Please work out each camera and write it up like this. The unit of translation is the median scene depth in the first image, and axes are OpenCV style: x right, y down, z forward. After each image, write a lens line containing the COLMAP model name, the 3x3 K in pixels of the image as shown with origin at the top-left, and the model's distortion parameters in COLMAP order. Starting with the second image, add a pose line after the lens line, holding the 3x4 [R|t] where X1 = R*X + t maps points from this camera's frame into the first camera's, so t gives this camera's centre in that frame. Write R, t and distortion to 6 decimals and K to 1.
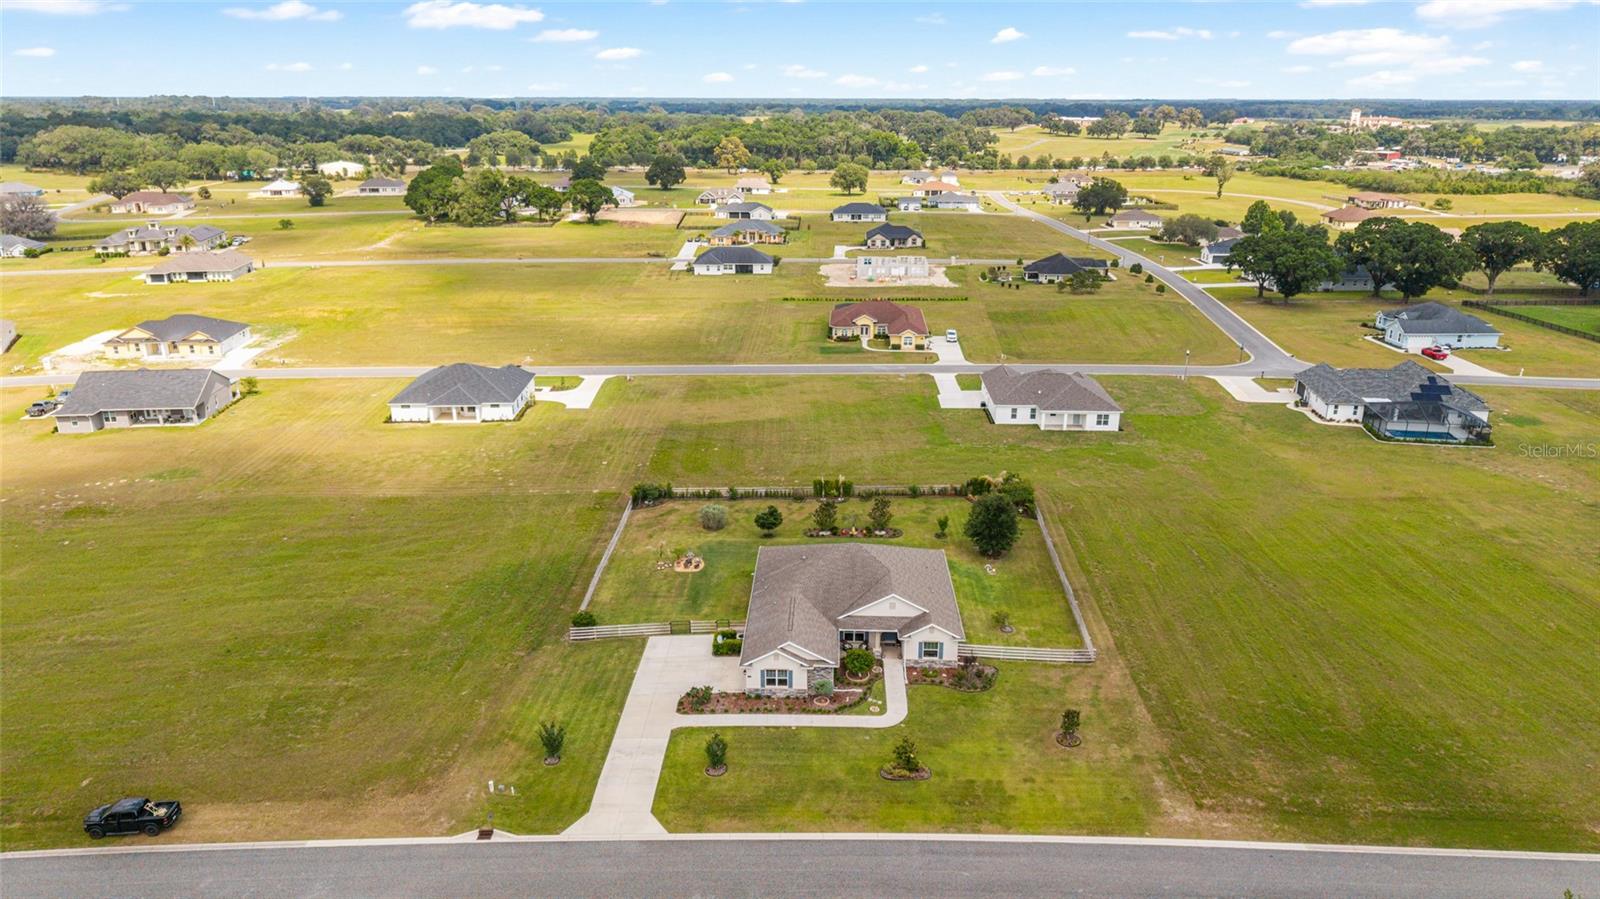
lens RADIAL K [[1068.6, 0, 805.9], [0, 1068.6, 455.9], [0, 0, 1]] dist [0.047588, -0.061278]
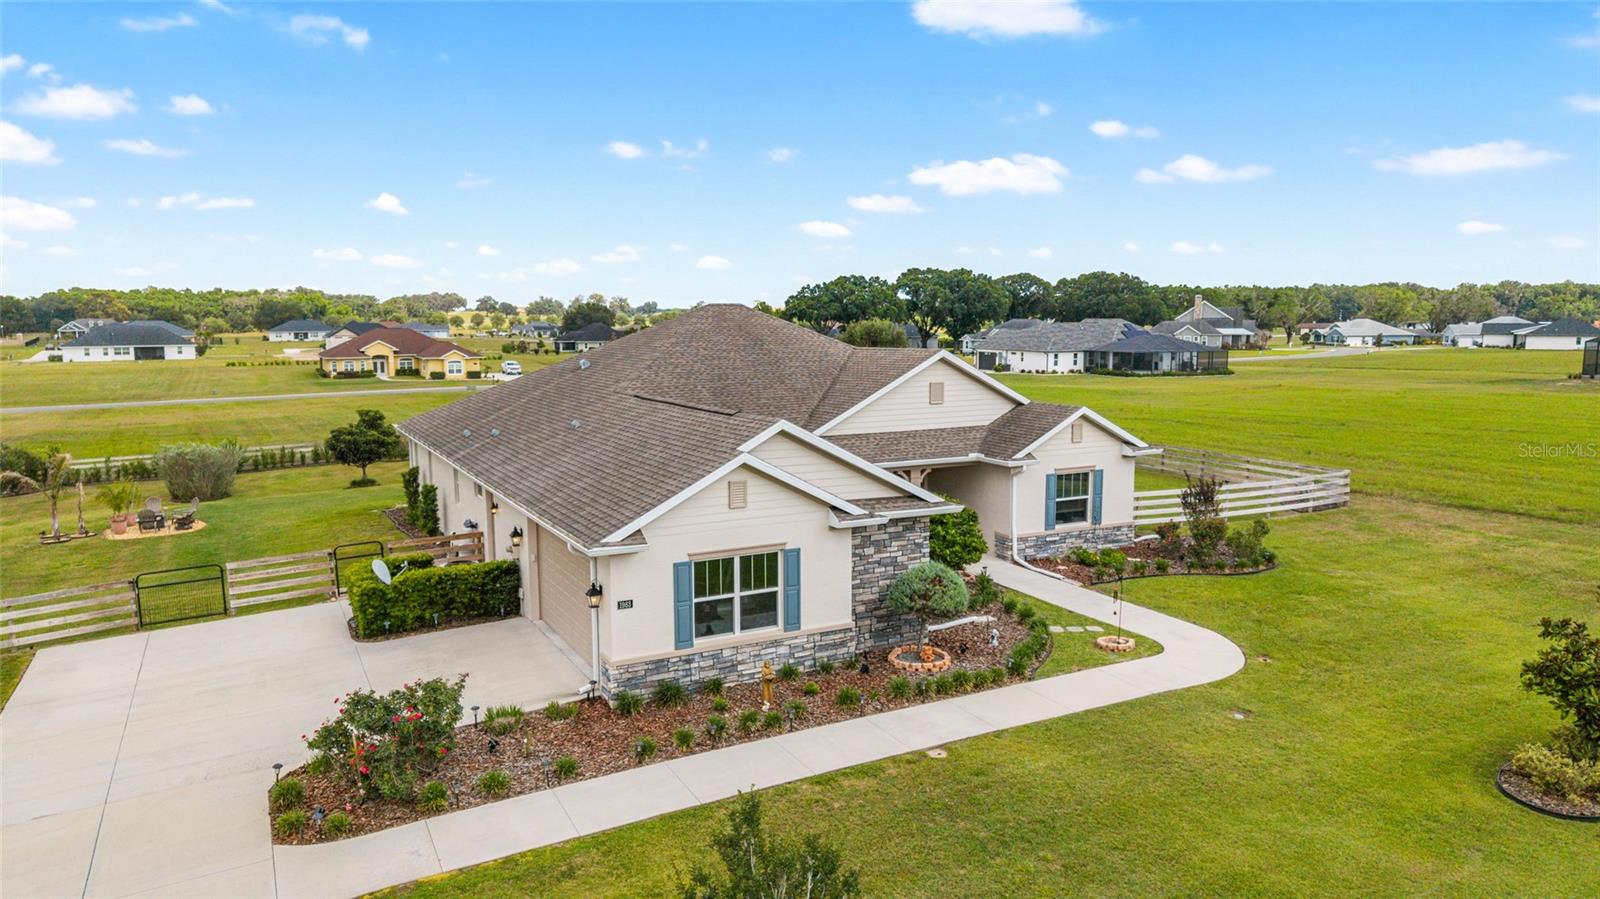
lens RADIAL K [[1068.6, 0, 807.2], [0, 1068.6, 447.8], [0, 0, 1]] dist [0.047588, -0.061278]
pose [[0.868189, -0.068260, 0.491517, -0.067849], [0.163987, 0.974312, -0.154350, 0.116009], [-0.468355, 0.214607, 0.857081, 0.425527]]
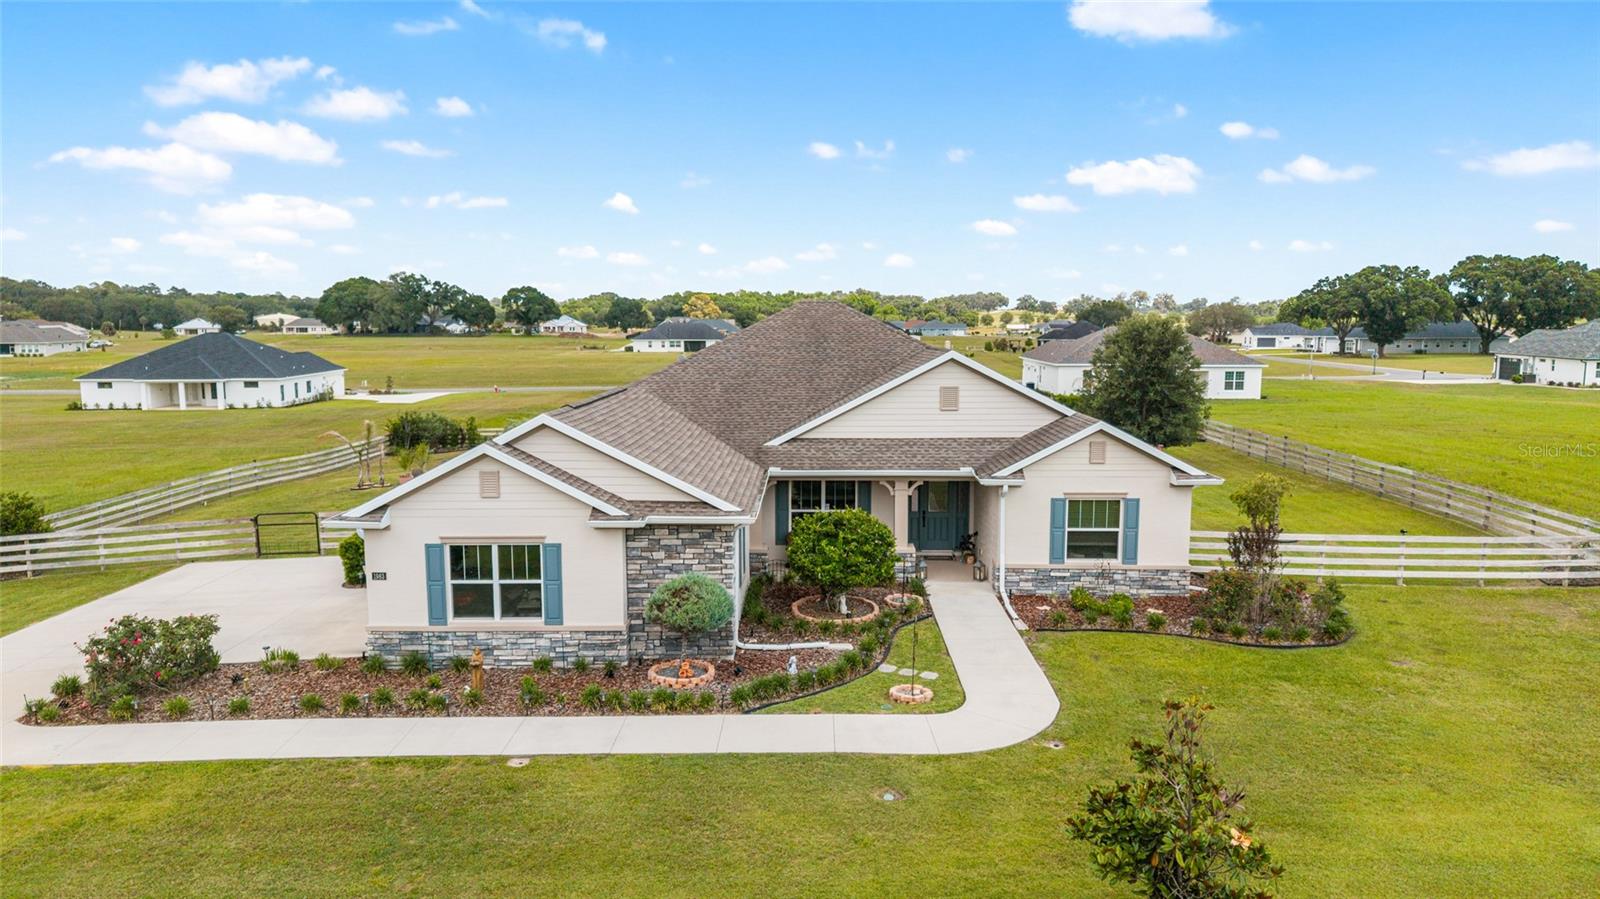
lens RADIAL K [[1068.6, 0, 800.8], [0, 1068.6, 458.1], [0, 0, 1]] dist [0.047588, -0.061278]
pose [[0.999850, -0.008892, 0.014837, 0.020231], [0.011529, 0.982034, -0.188350, 0.122303], [-0.012895, 0.188493, 0.981990, 0.409599]]
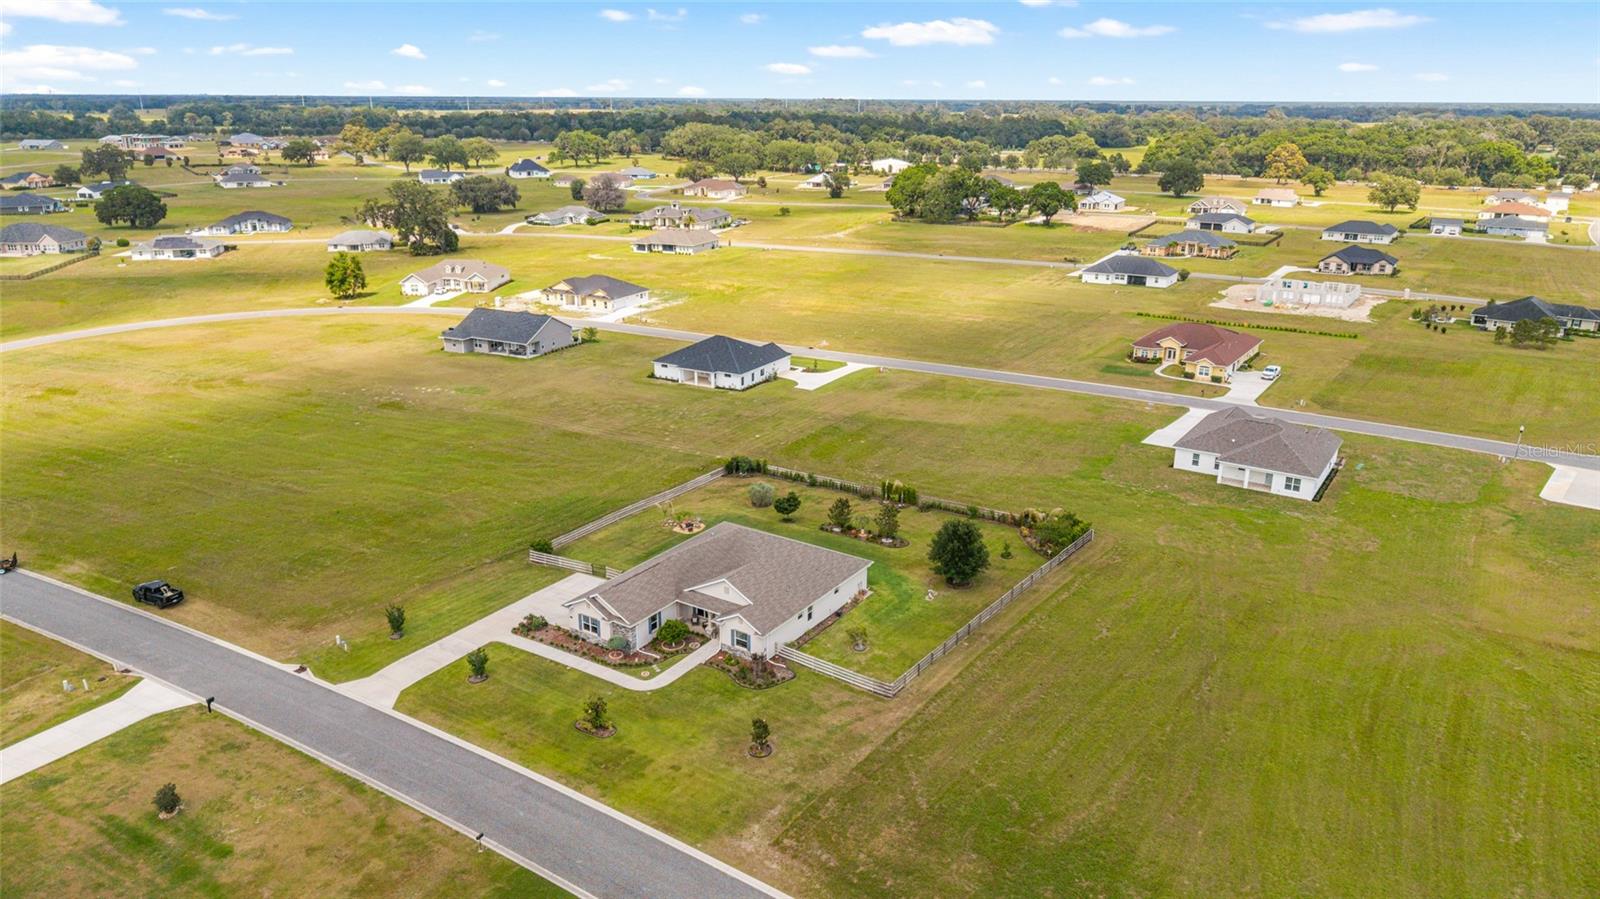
lens RADIAL K [[1068.6, 0, 802.2], [0, 1068.6, 453.1], [0, 0, 1]] dist [0.047588, -0.061278]
pose [[0.849423, 0.168192, -0.500192, 0.367847], [-0.170767, 0.984457, 0.041032, -0.026445], [0.499318, 0.050563, 0.864942, 0.078091]]
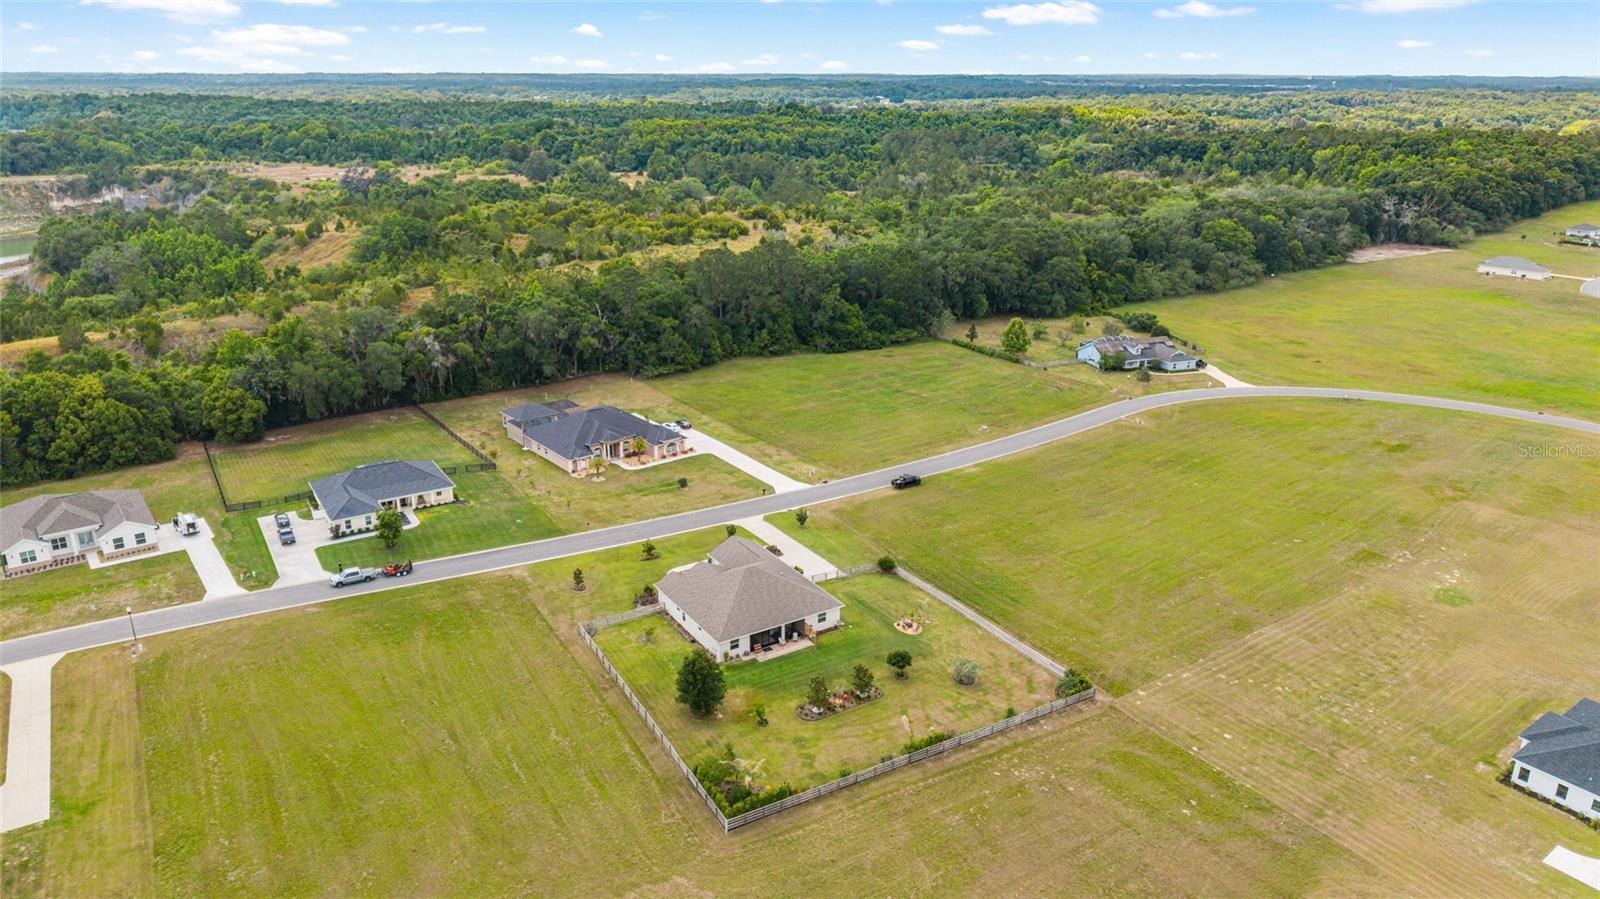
lens RADIAL K [[1068.6, 0, 798.0], [0, 1068.6, 437.0], [0, 0, 1]] dist [0.047588, -0.061278]
pose [[-0.833893, 0.171153, -0.524718, 0.433916], [-0.179216, 0.815220, 0.550724, -0.523142], [0.522019, 0.553283, -0.649133, 1.143146]]
